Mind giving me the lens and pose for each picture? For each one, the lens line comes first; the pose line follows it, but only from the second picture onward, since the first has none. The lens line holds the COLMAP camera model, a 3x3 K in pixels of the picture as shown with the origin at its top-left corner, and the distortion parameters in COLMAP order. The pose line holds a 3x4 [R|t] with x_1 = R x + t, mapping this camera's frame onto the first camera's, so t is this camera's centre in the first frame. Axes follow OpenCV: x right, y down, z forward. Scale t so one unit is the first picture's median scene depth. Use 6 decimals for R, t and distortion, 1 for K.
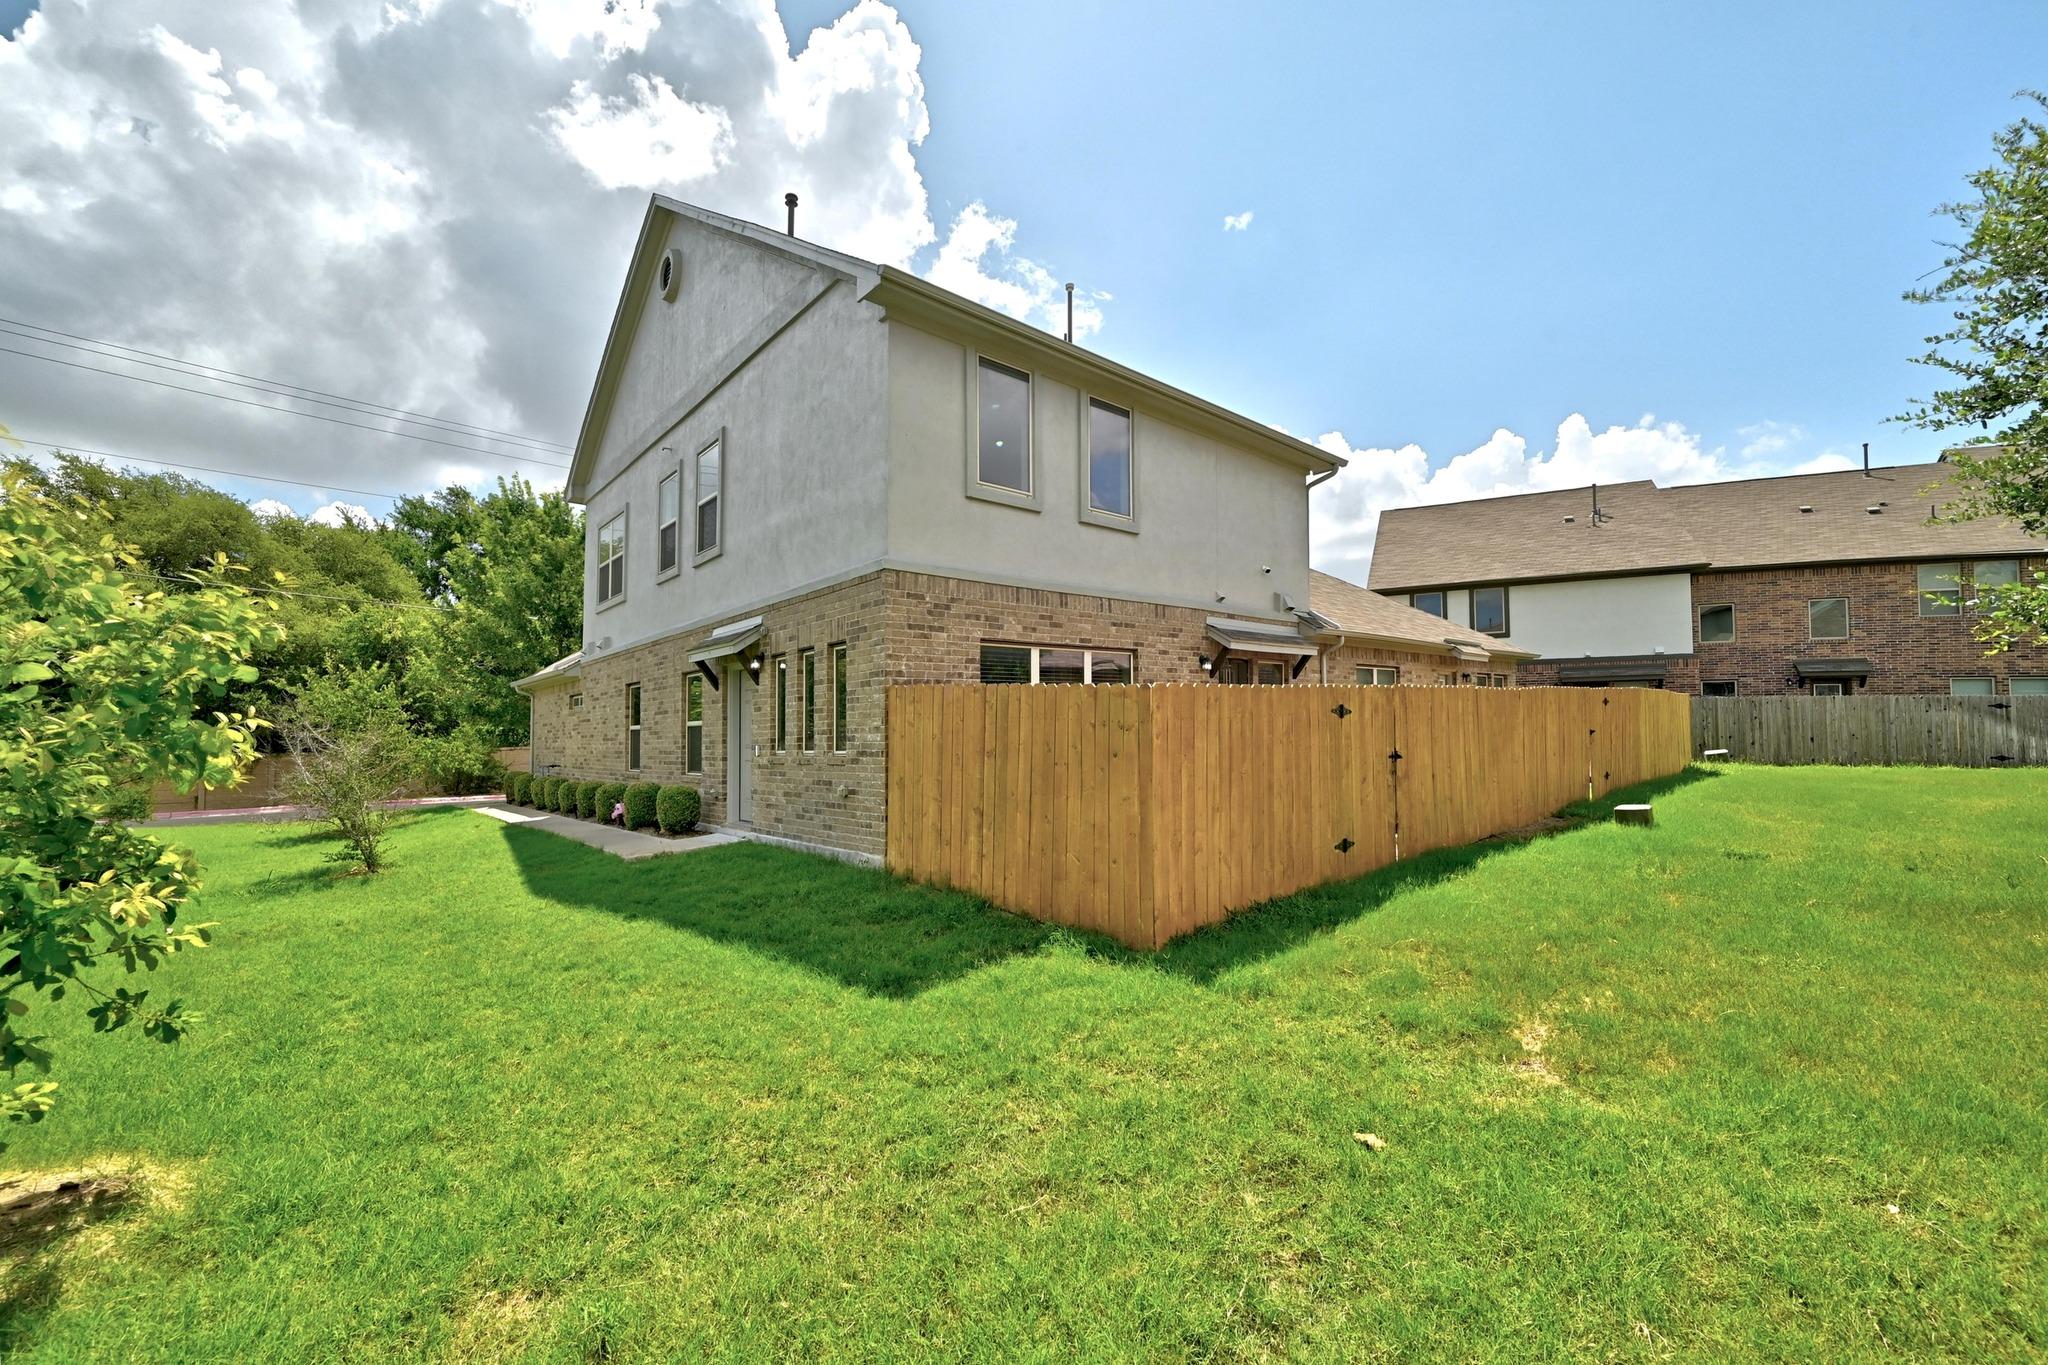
lens RADIAL K [[815.8, 0, 1024.0], [0, 815.8, 682.5], [0, 0, 1]] dist [0.000049, 0.000047]
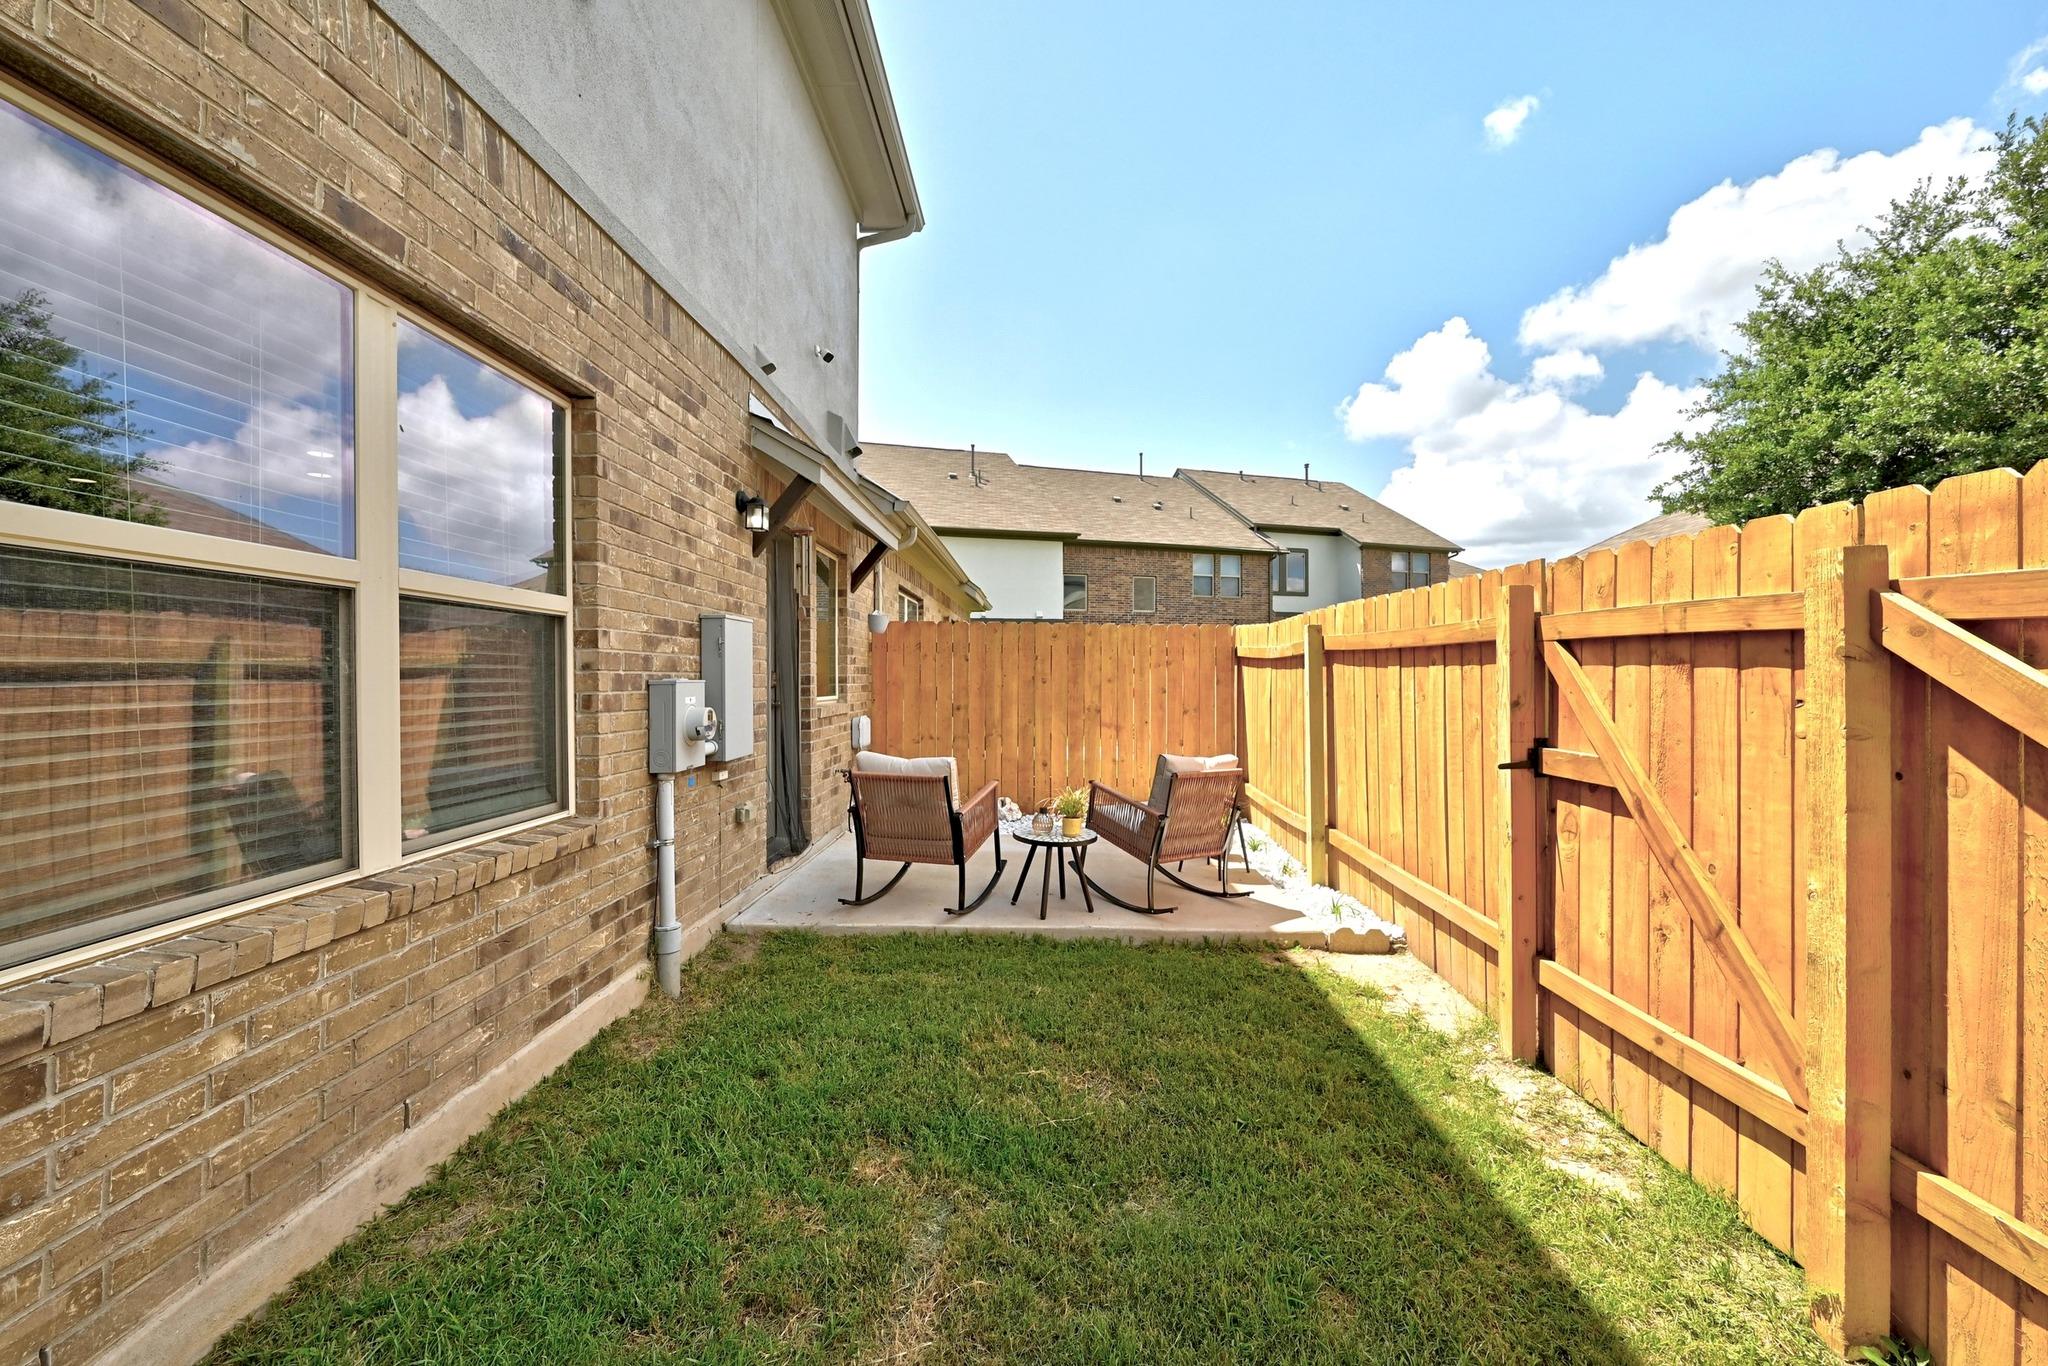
lens RADIAL K [[852.2, 0, 1024.0], [0, 852.2, 683.0], [0, 0, 1]] dist [0.000179, 0.000003]
pose [[0.696010, -0.011536, 0.717939, 0.012297], [-0.006349, 0.999733, 0.022218, 0.021143], [-0.718004, -0.020023, 0.695751, 0.295399]]
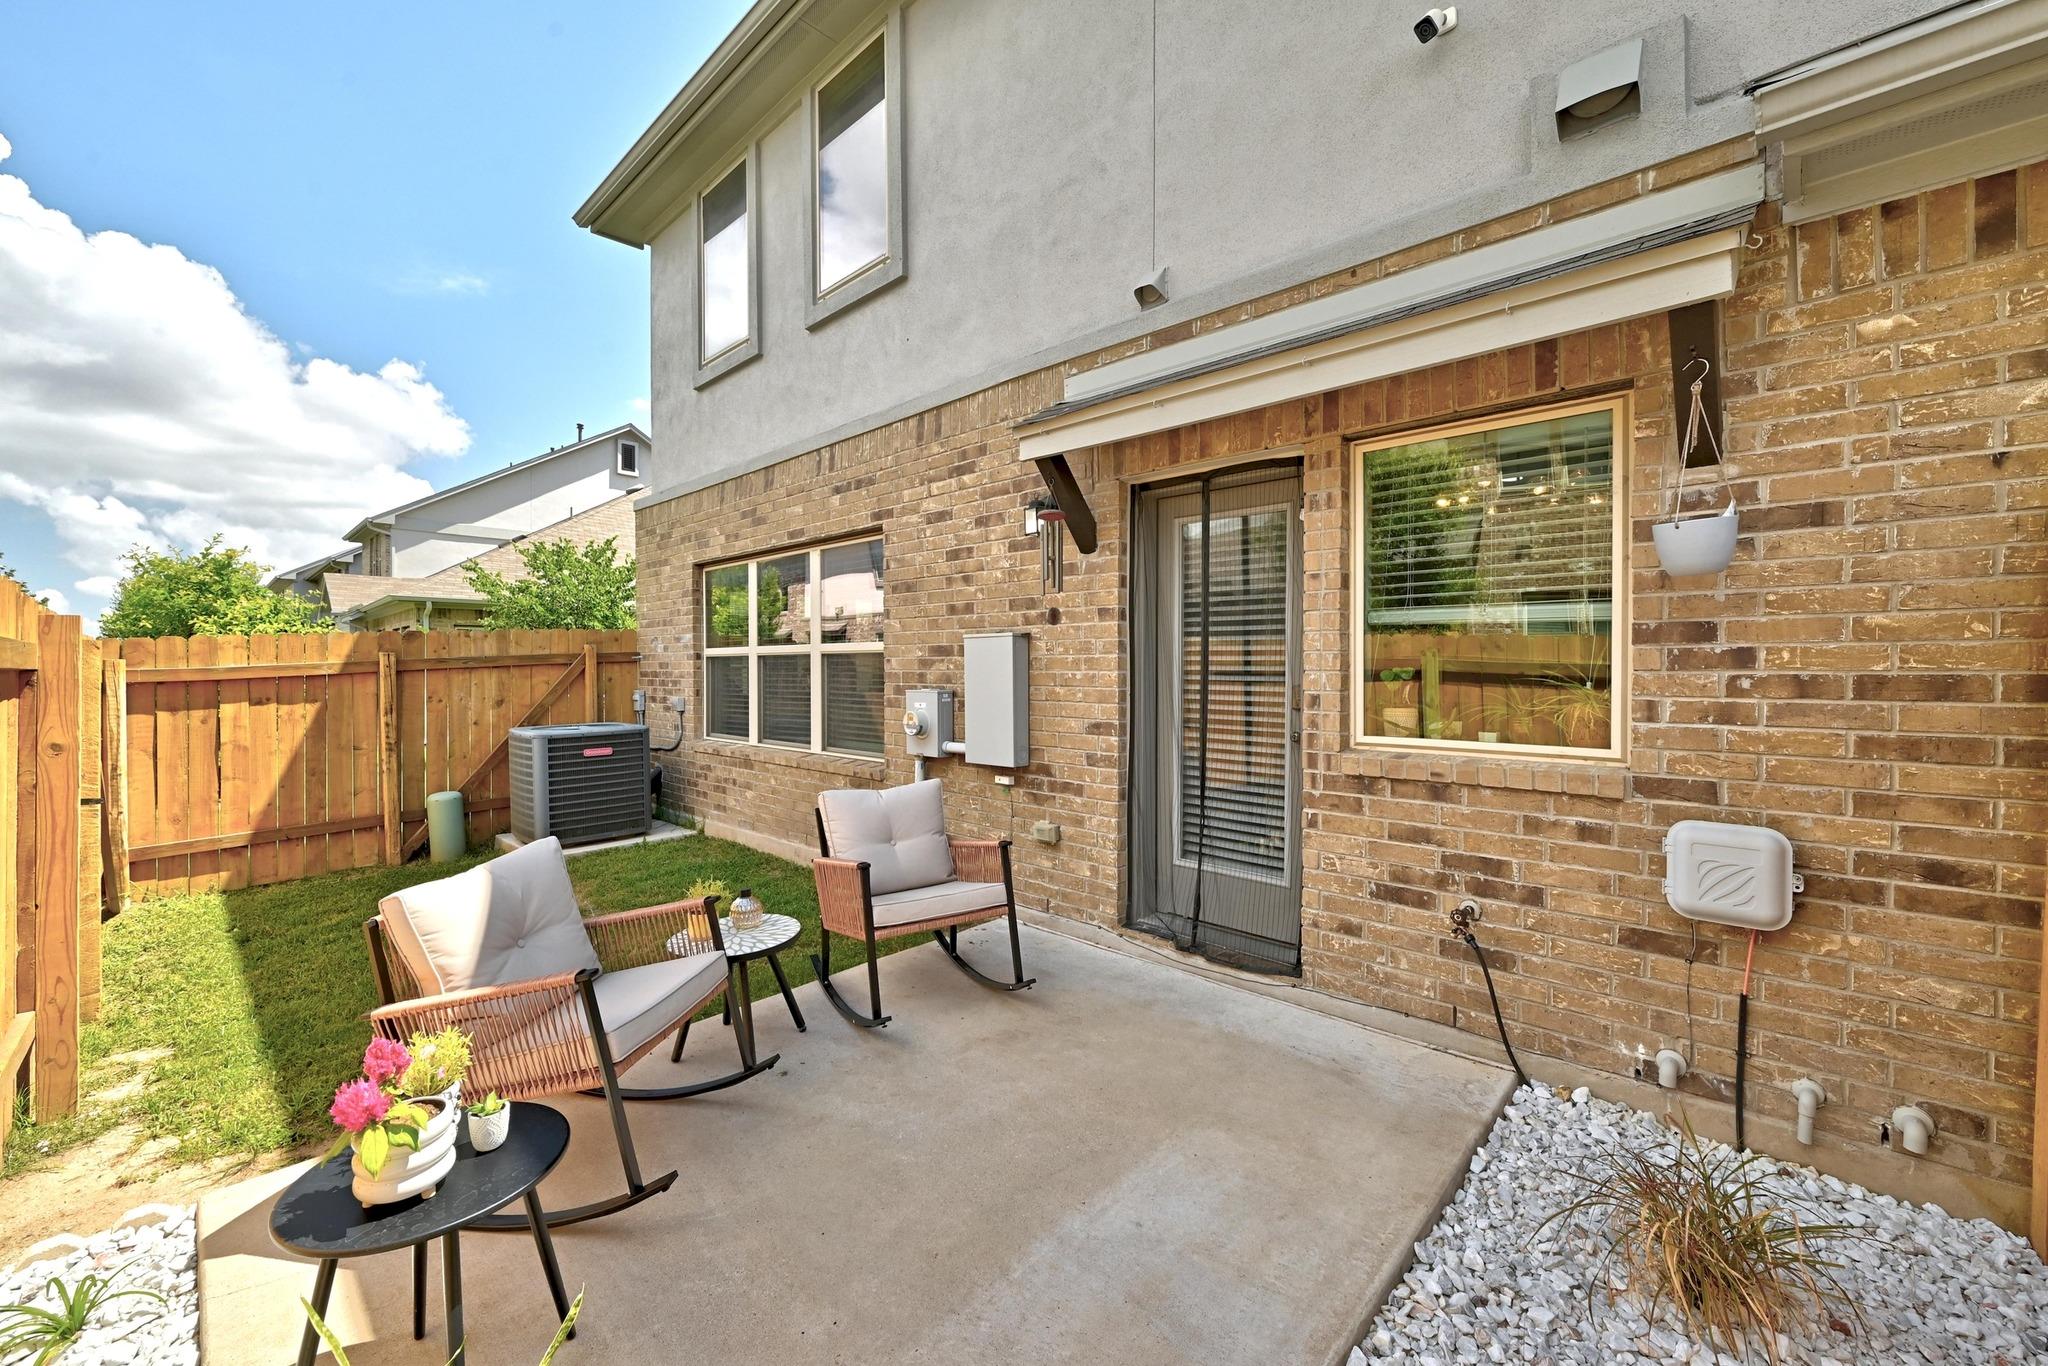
lens RADIAL K [[810.2, 0, 1024.0], [0, 810.2, 683.0], [0, 0, 1]] dist [0.002197, 0.000195]
pose [[0.047891, 0.010364, -0.998799, 0.266759], [0.015342, 0.999821, 0.011110, 0.020842], [0.998735, -0.015855, 0.047724, 0.453364]]
